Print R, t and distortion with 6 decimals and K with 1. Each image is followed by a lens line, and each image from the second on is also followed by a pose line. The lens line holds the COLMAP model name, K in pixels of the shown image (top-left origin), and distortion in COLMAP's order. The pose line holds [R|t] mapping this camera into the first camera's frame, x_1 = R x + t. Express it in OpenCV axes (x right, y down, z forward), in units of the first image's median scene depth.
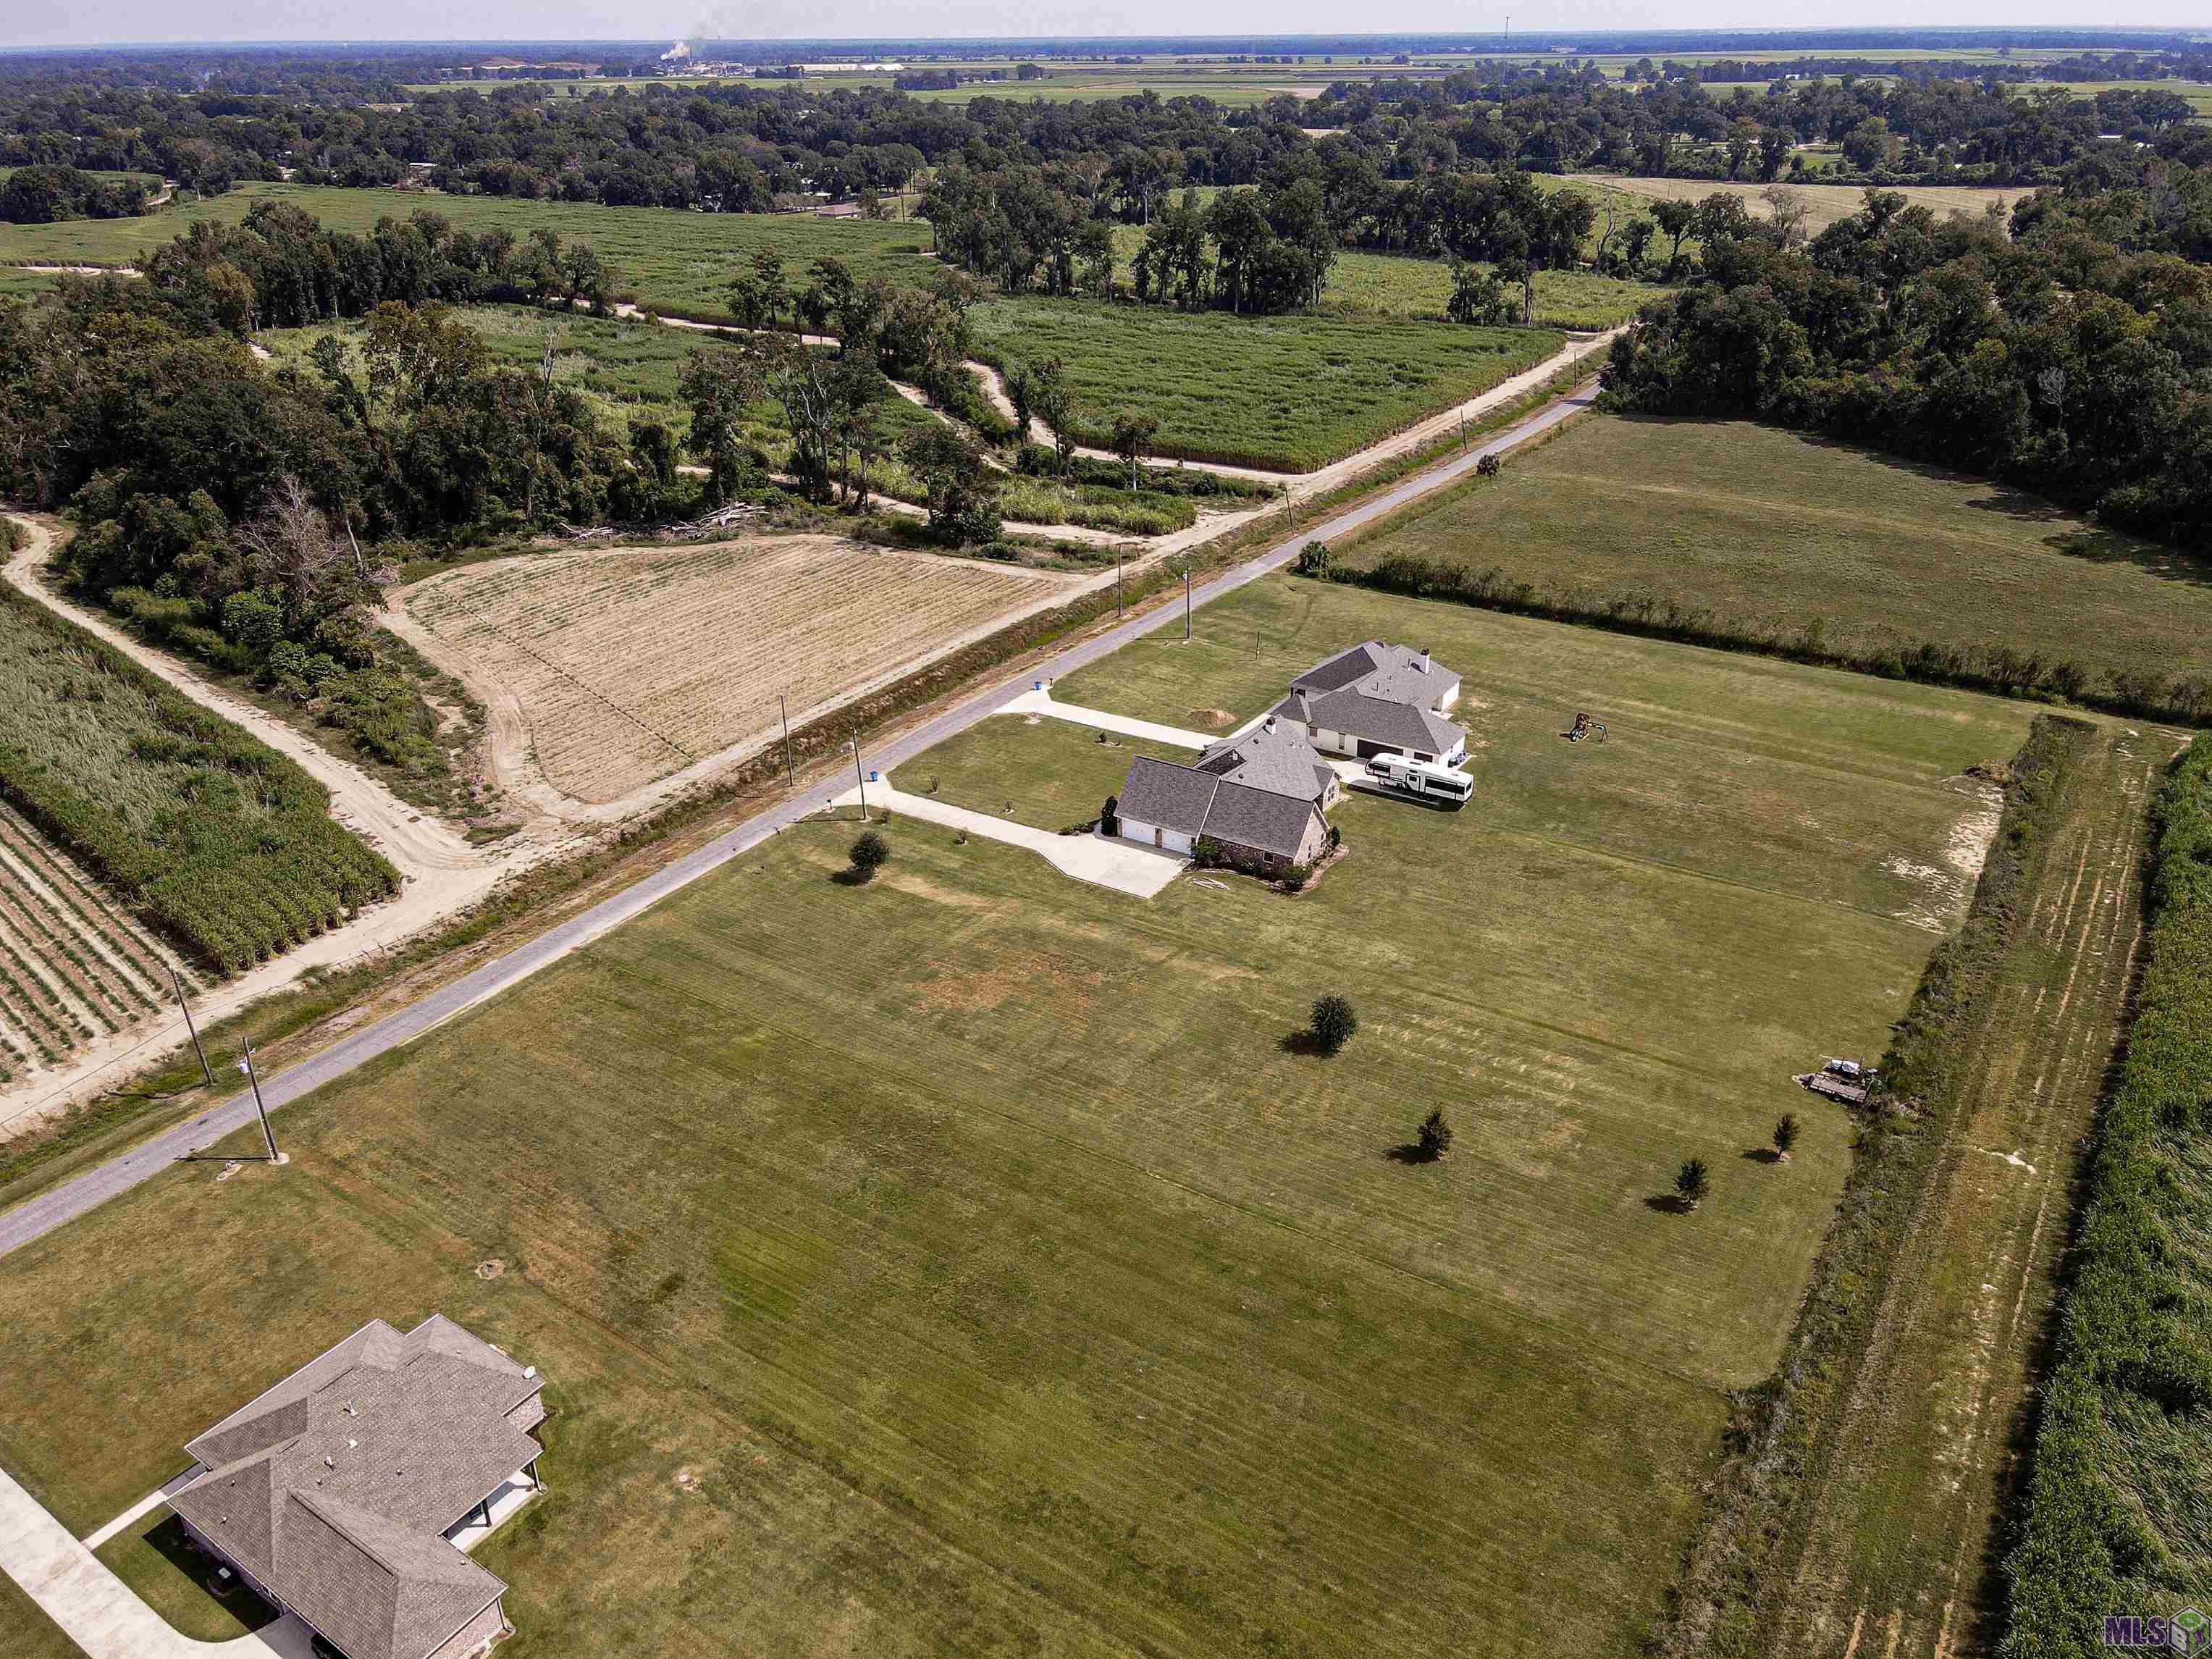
lens RADIAL K [[1687.2, 0, 1084.4], [0, 1687.2, 828.7], [0, 0, 1]] dist [0.010768, 0.003848]
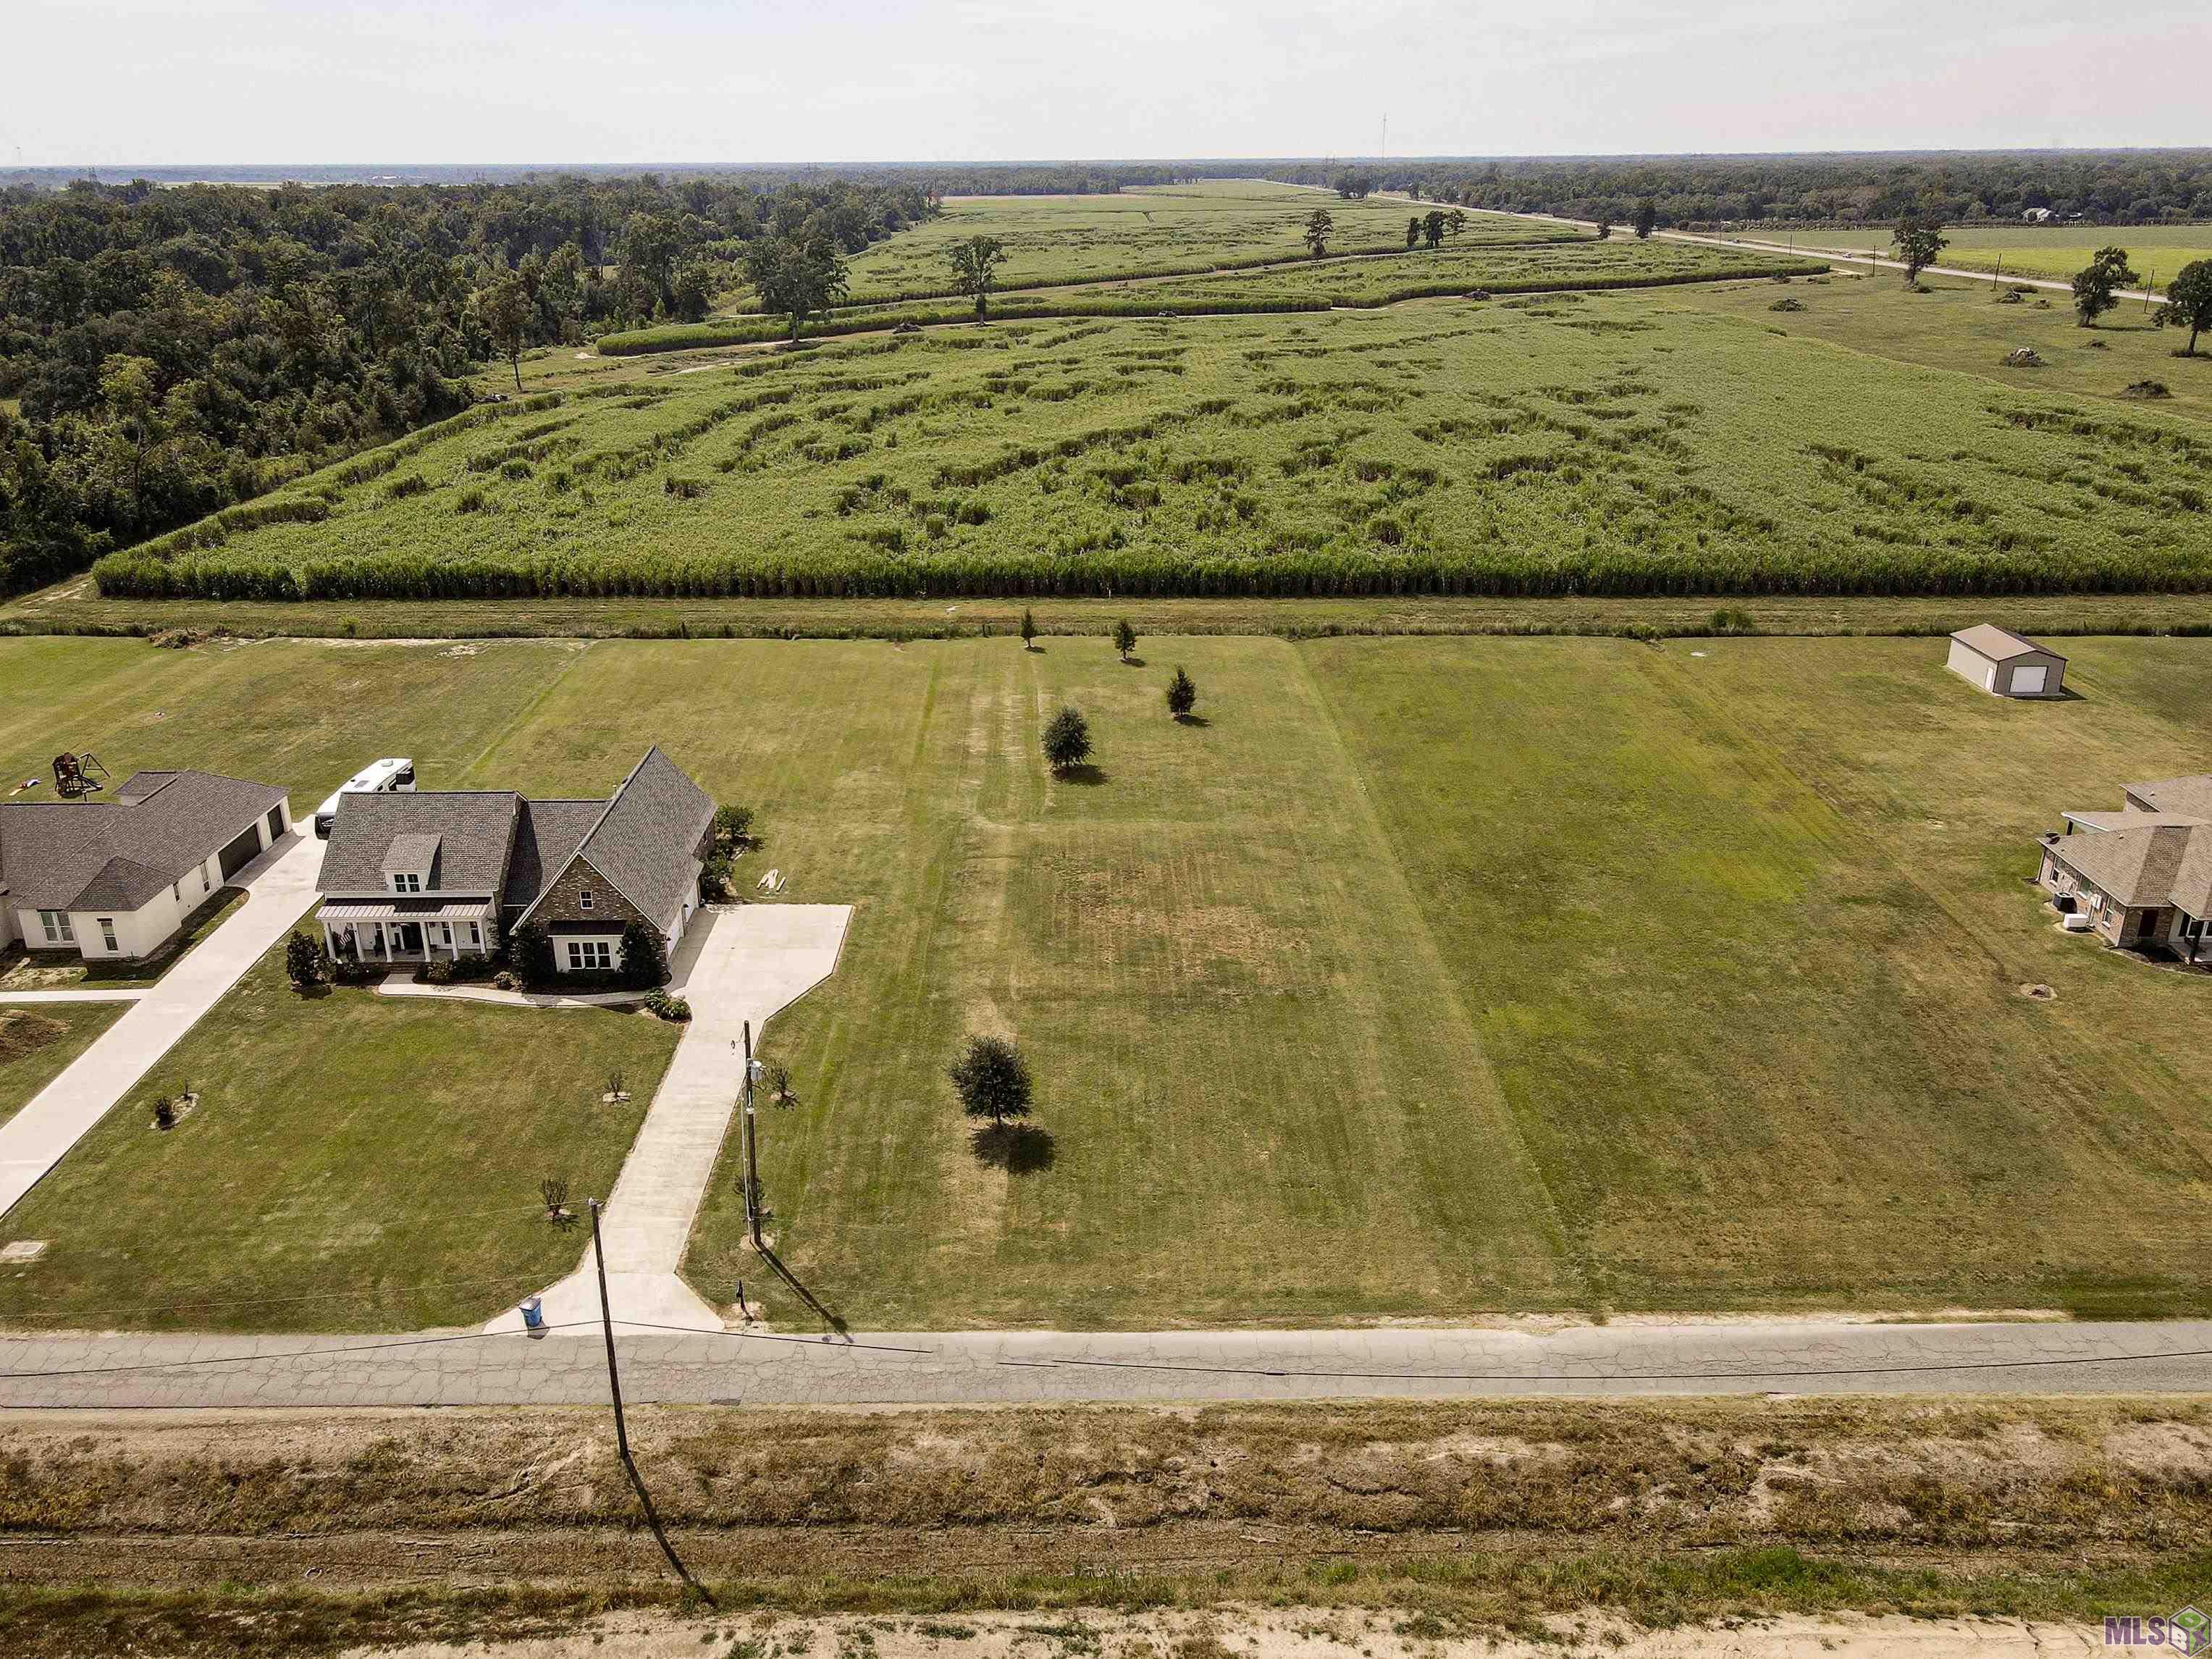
lens RADIAL K [[1665.8, 0, 1133.9], [0, 1665.8, 833.0], [0, 0, 1]] dist [0.013763, -0.000560]
pose [[-0.566540, -0.295005, 0.769418, -0.524274], [0.371437, 0.742062, 0.558014, -0.306145], [-0.735573, 0.601927, -0.310832, 1.136772]]
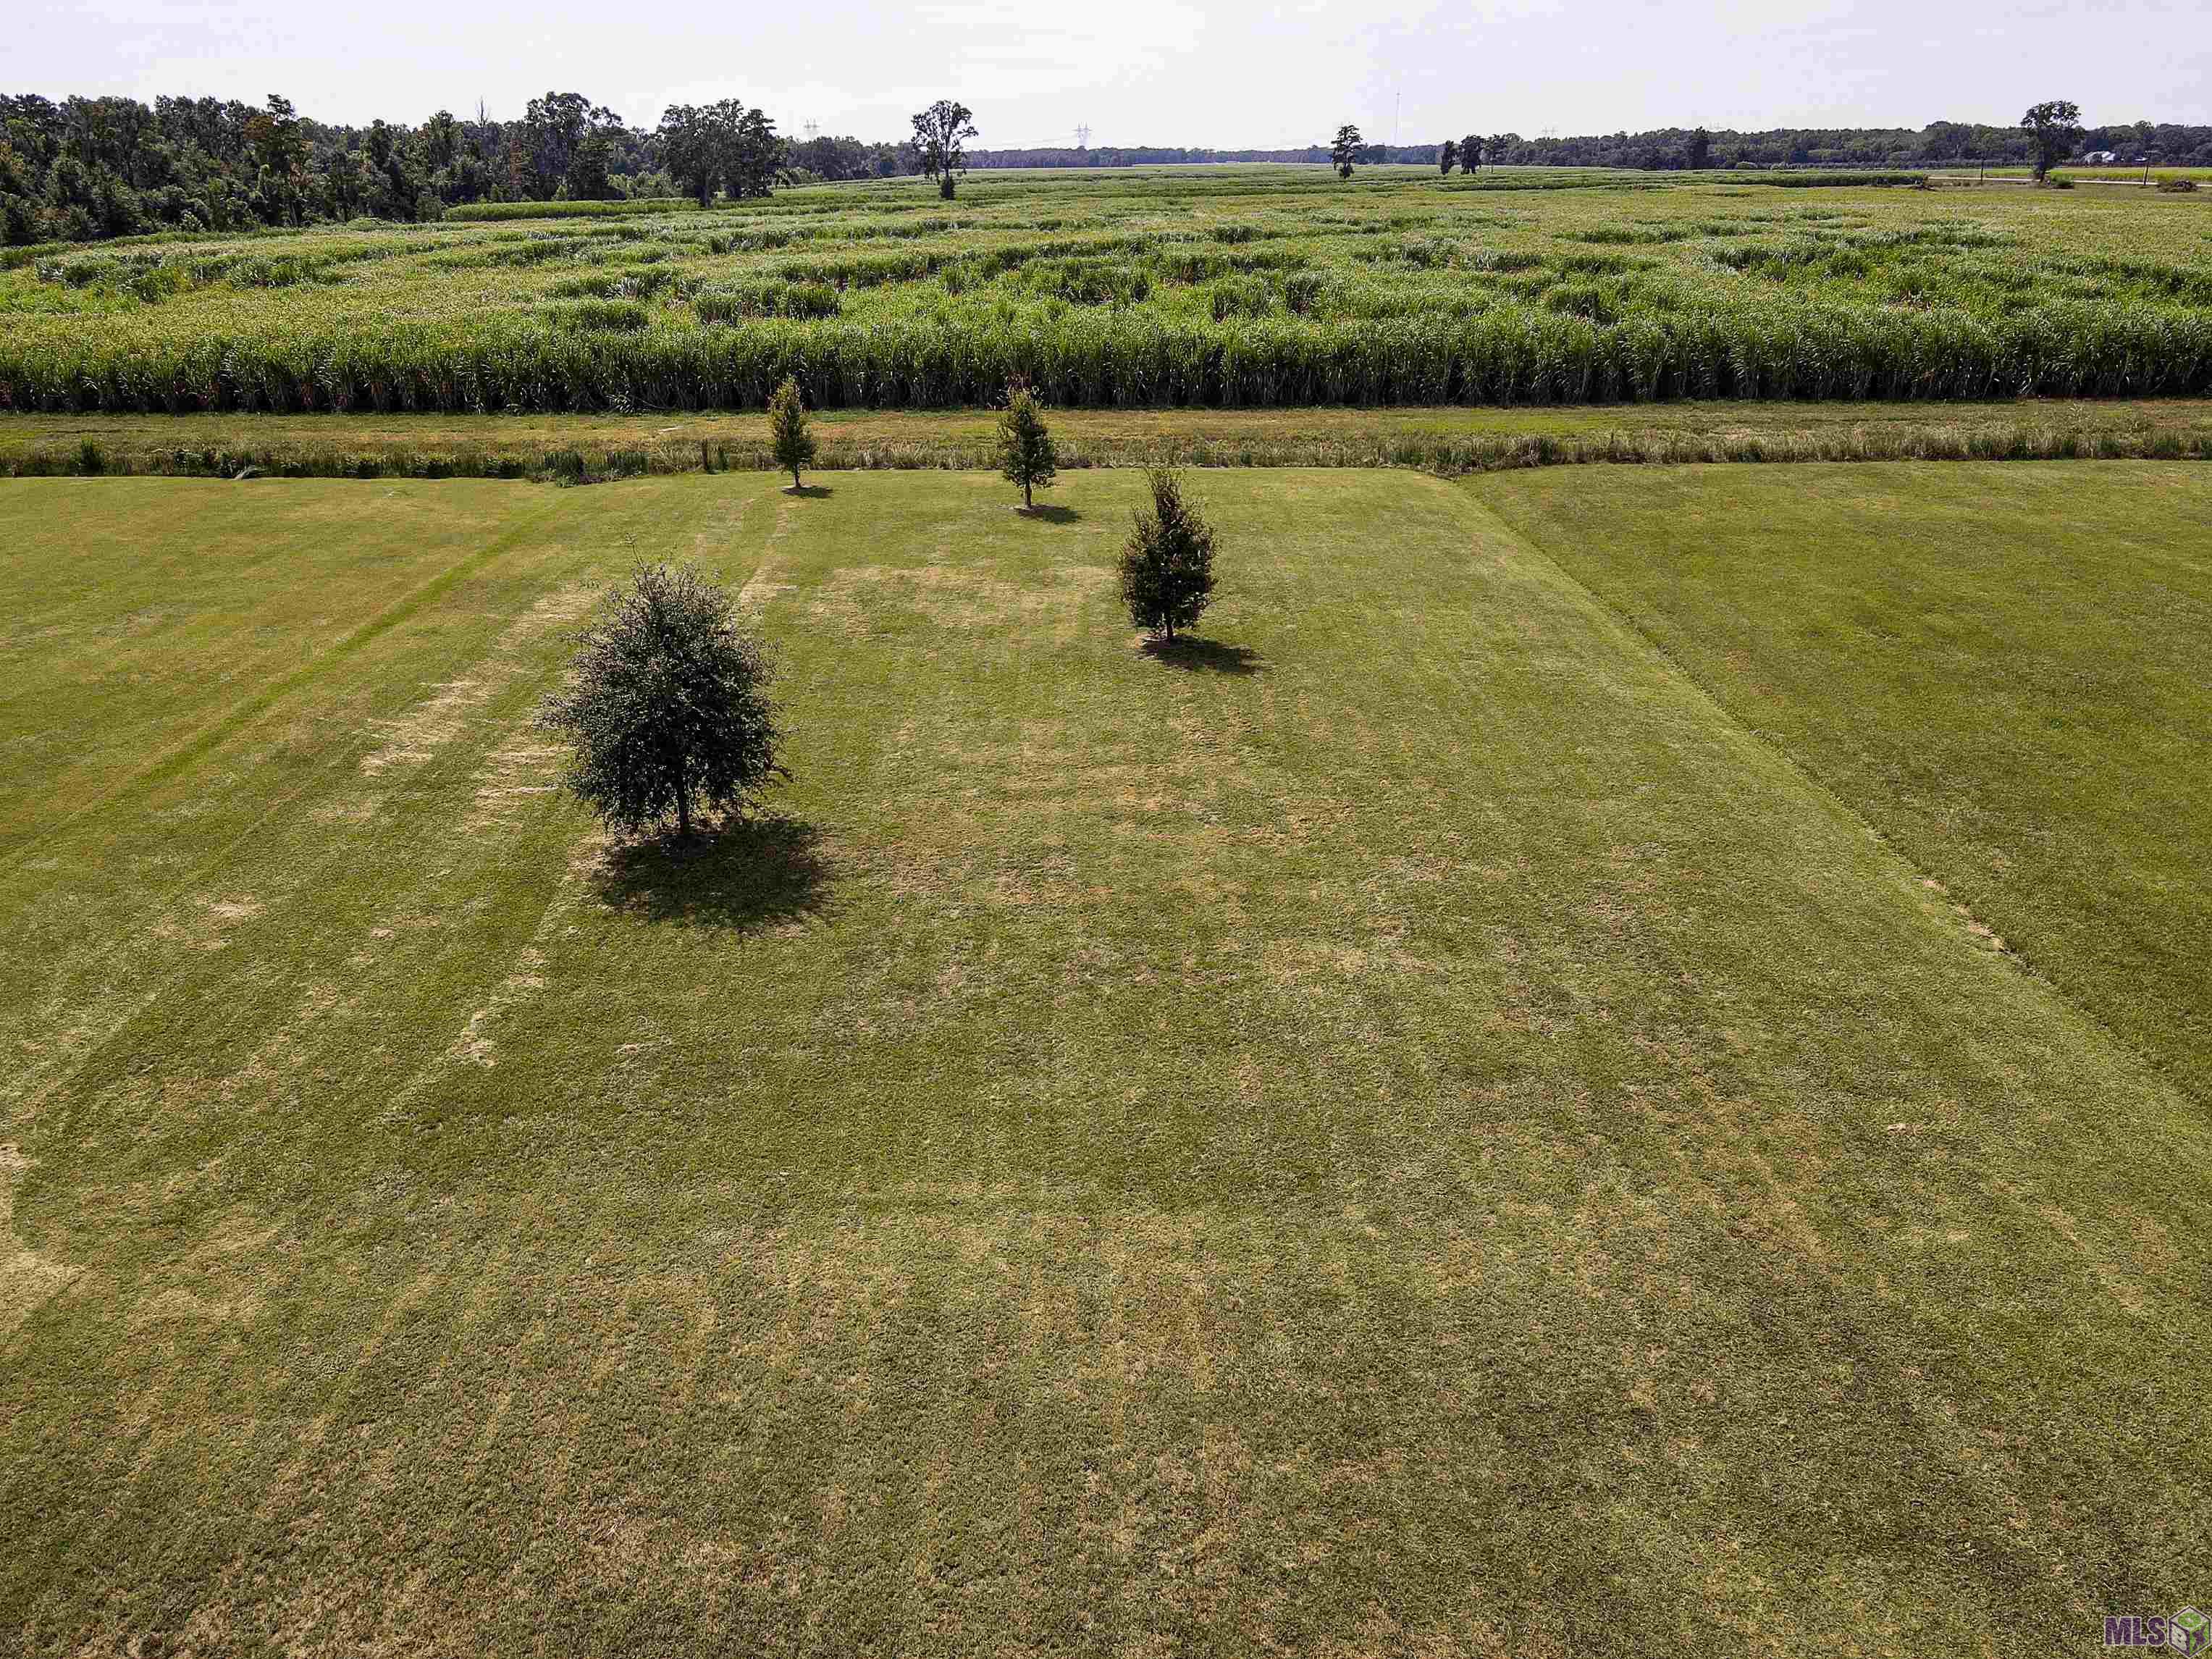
lens RADIAL K [[1583.0, 0, 1106.0], [0, 1583.0, 829.5], [0, 0, 1]] dist [0.022361, -0.021802]
pose [[-0.545717, -0.305767, 0.780192, -0.041665], [0.387591, 0.733366, 0.558522, 0.027456], [-0.742944, 0.607190, -0.281698, 0.903425]]
